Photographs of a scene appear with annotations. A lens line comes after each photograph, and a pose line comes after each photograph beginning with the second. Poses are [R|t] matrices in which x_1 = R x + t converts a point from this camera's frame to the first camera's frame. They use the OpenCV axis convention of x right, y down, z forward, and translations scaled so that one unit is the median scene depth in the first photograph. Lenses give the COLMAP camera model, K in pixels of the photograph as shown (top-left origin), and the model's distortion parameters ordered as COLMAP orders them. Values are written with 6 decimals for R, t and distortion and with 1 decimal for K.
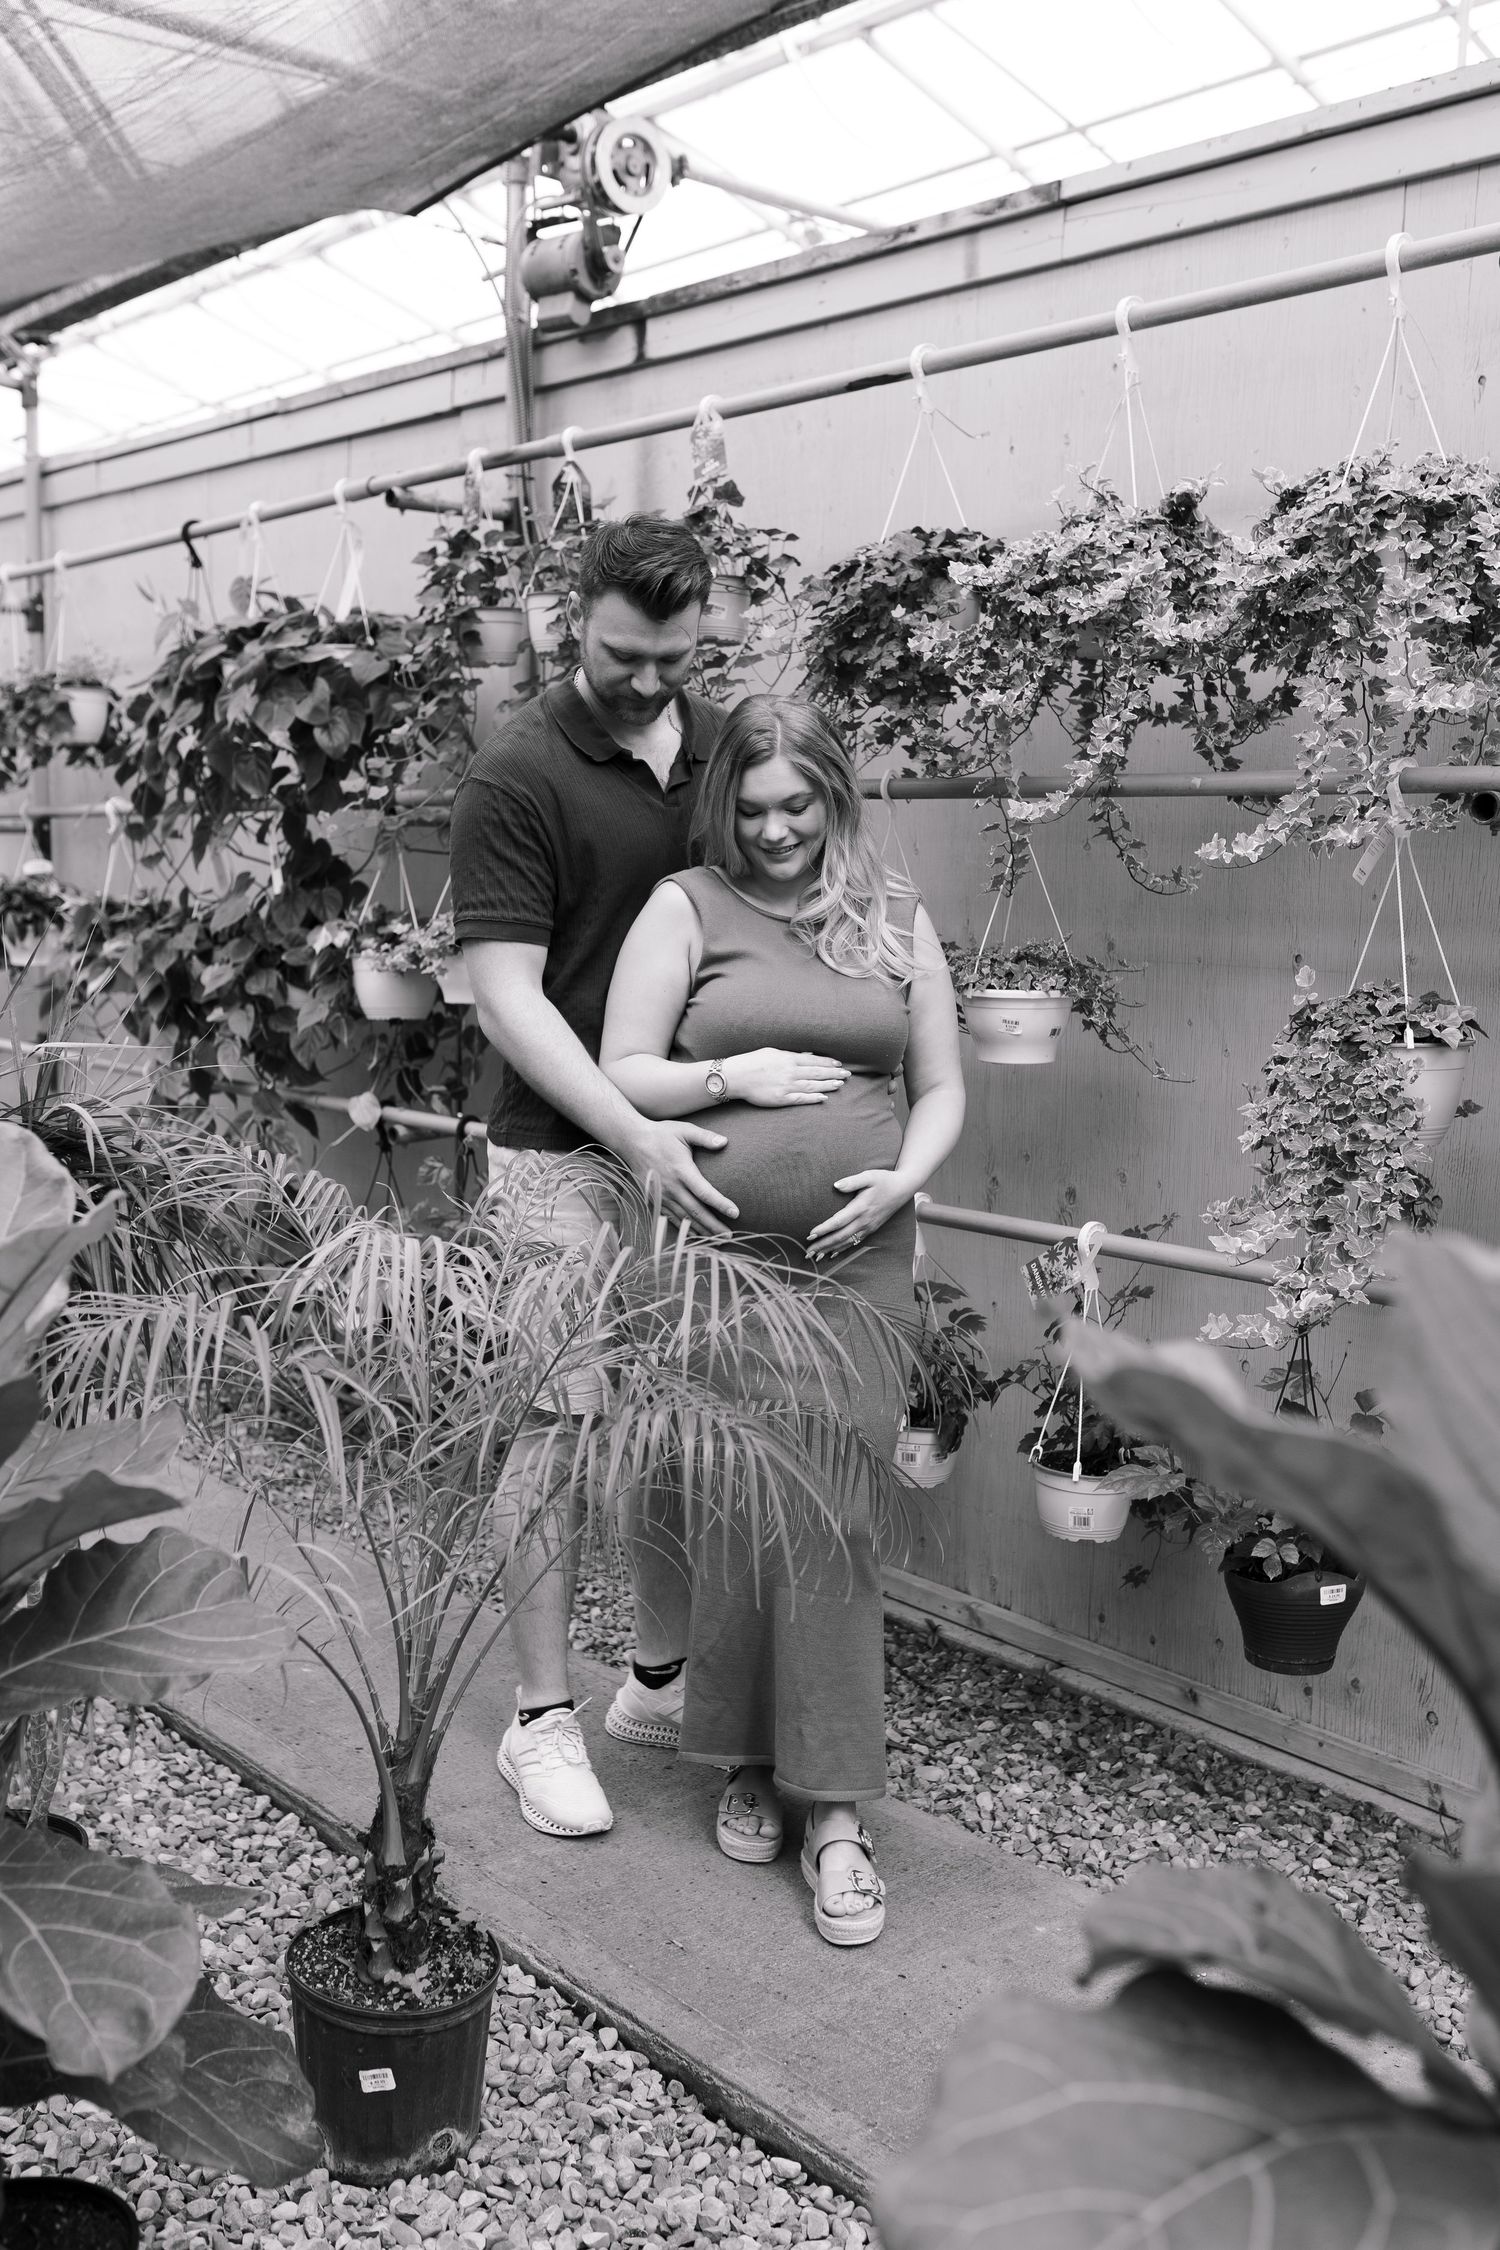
lens RADIAL K [[2367.4, 0, 766.3], [0, 2367.4, 1093.5], [0, 0, 1]] dist [-0.004042, 0.009574]
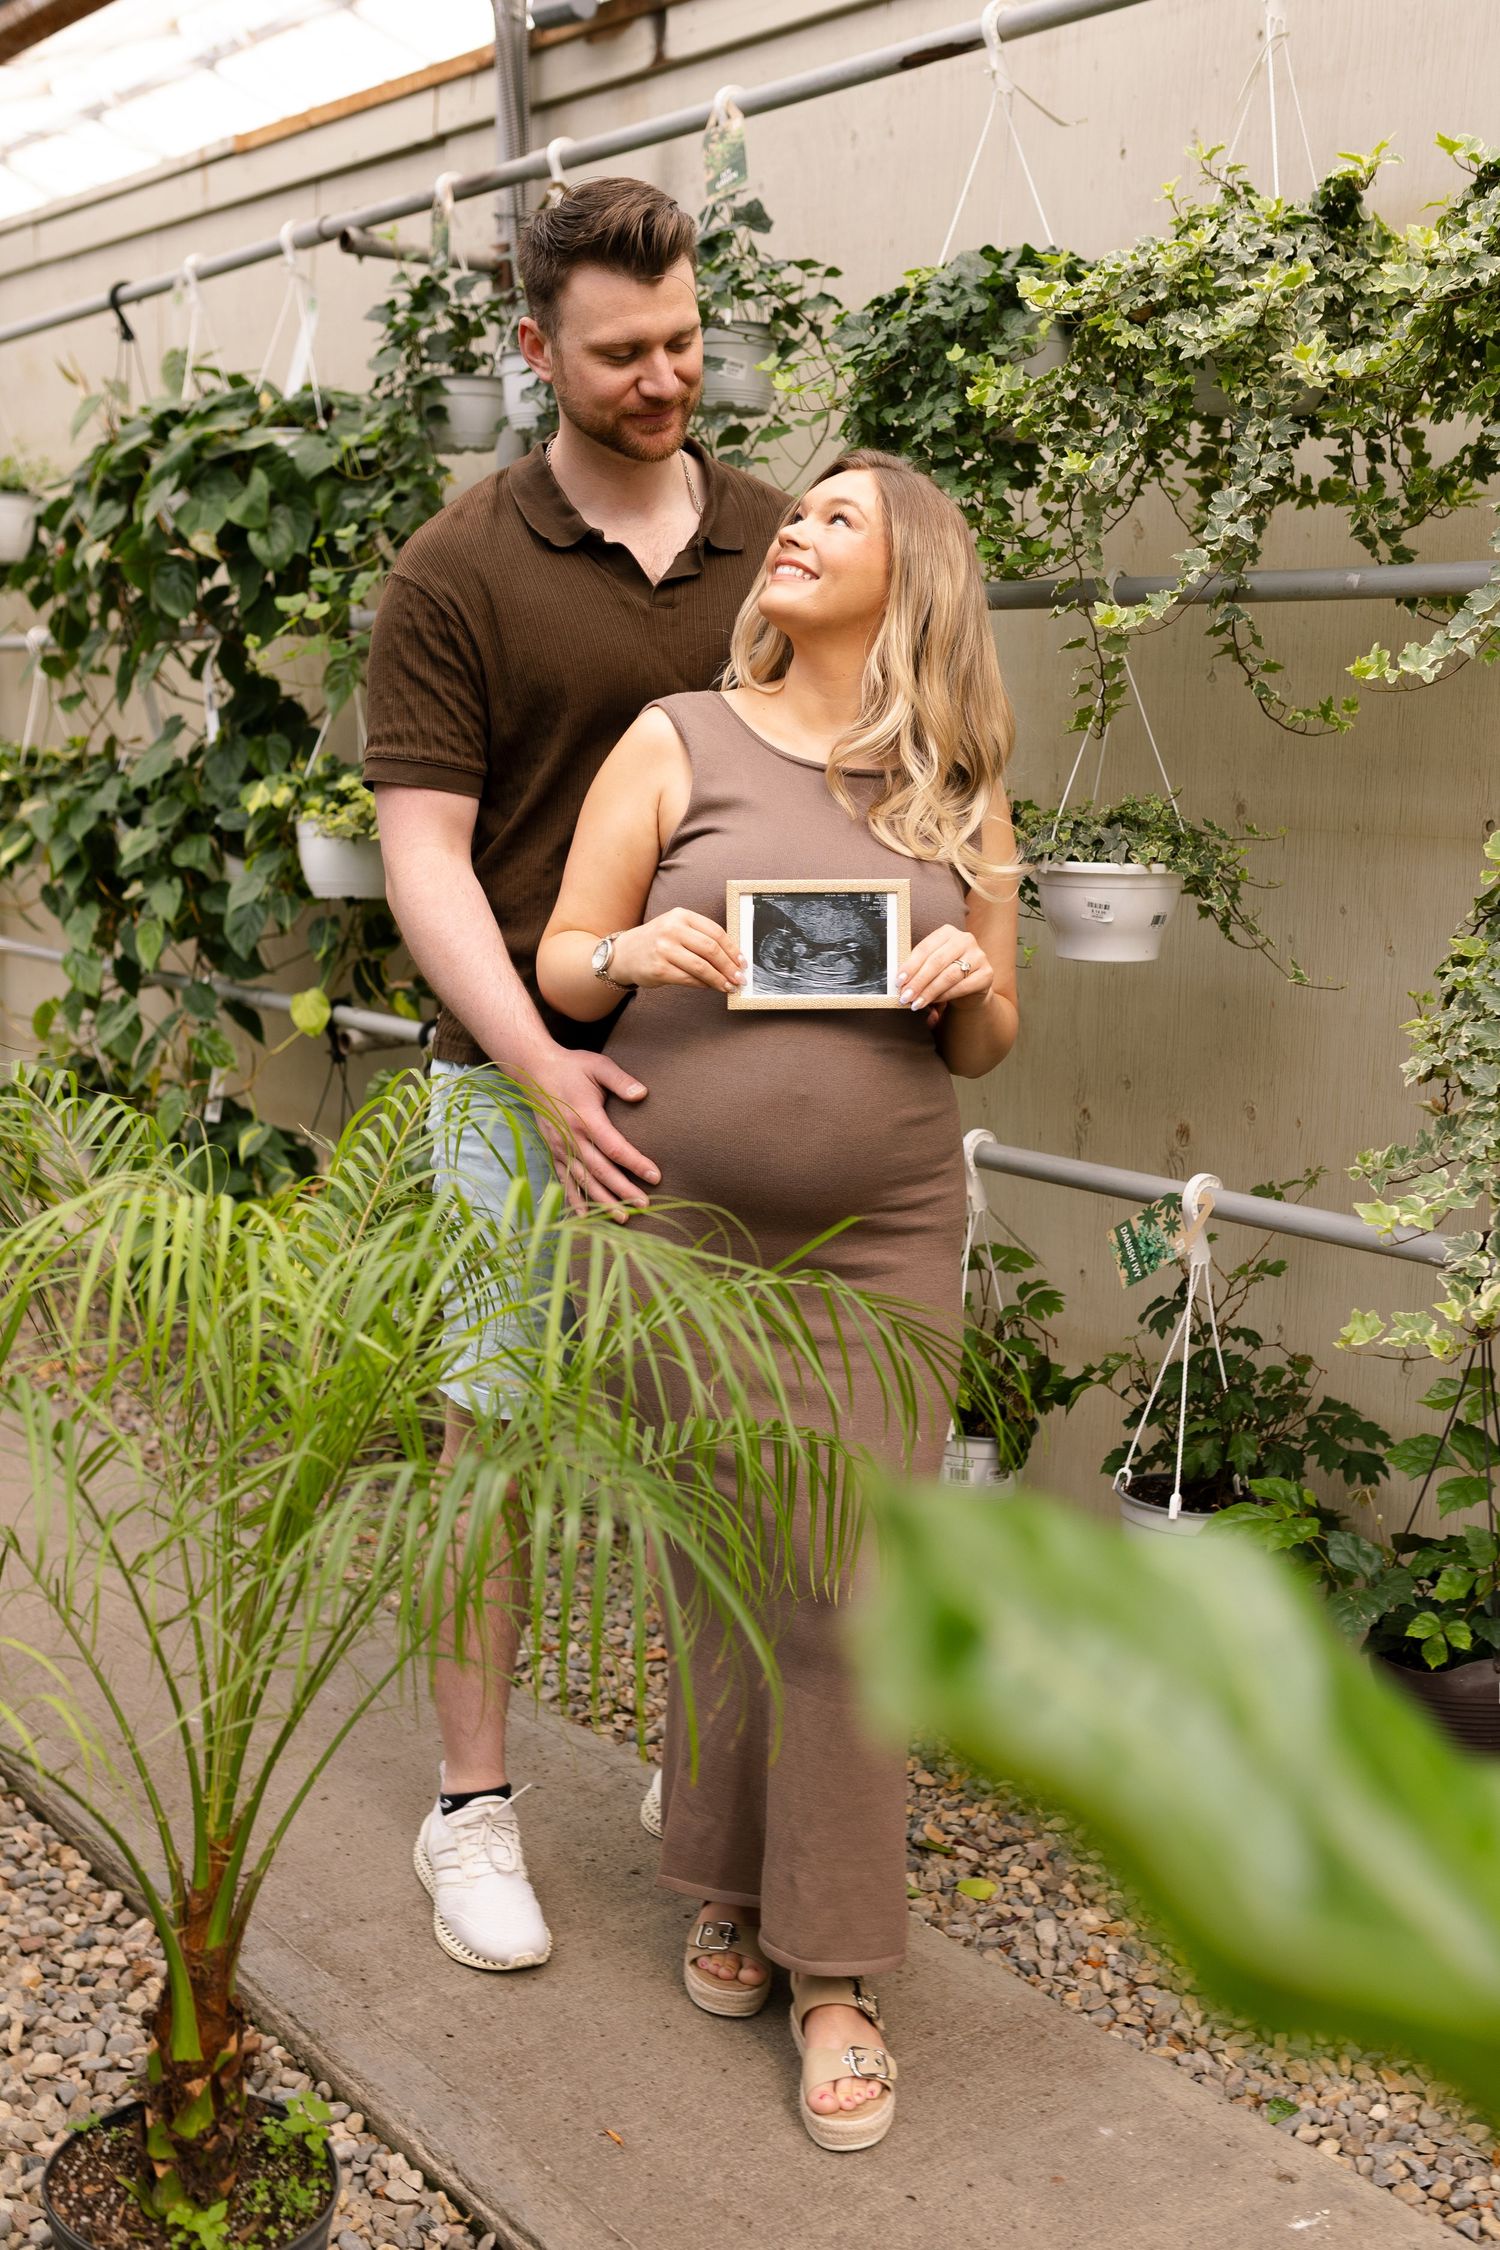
lens RADIAL K [[2617.3, 0, 733.3], [0, 2617.3, 1075.2], [0, 0, 1]] dist [-0.003256, -0.001383]
pose [[0.998023, 0.014919, -0.061059, 0.039243], [-0.013040, 0.999432, 0.031060, -0.000786], [0.061487, -0.030203, 0.997651, 0.164285]]
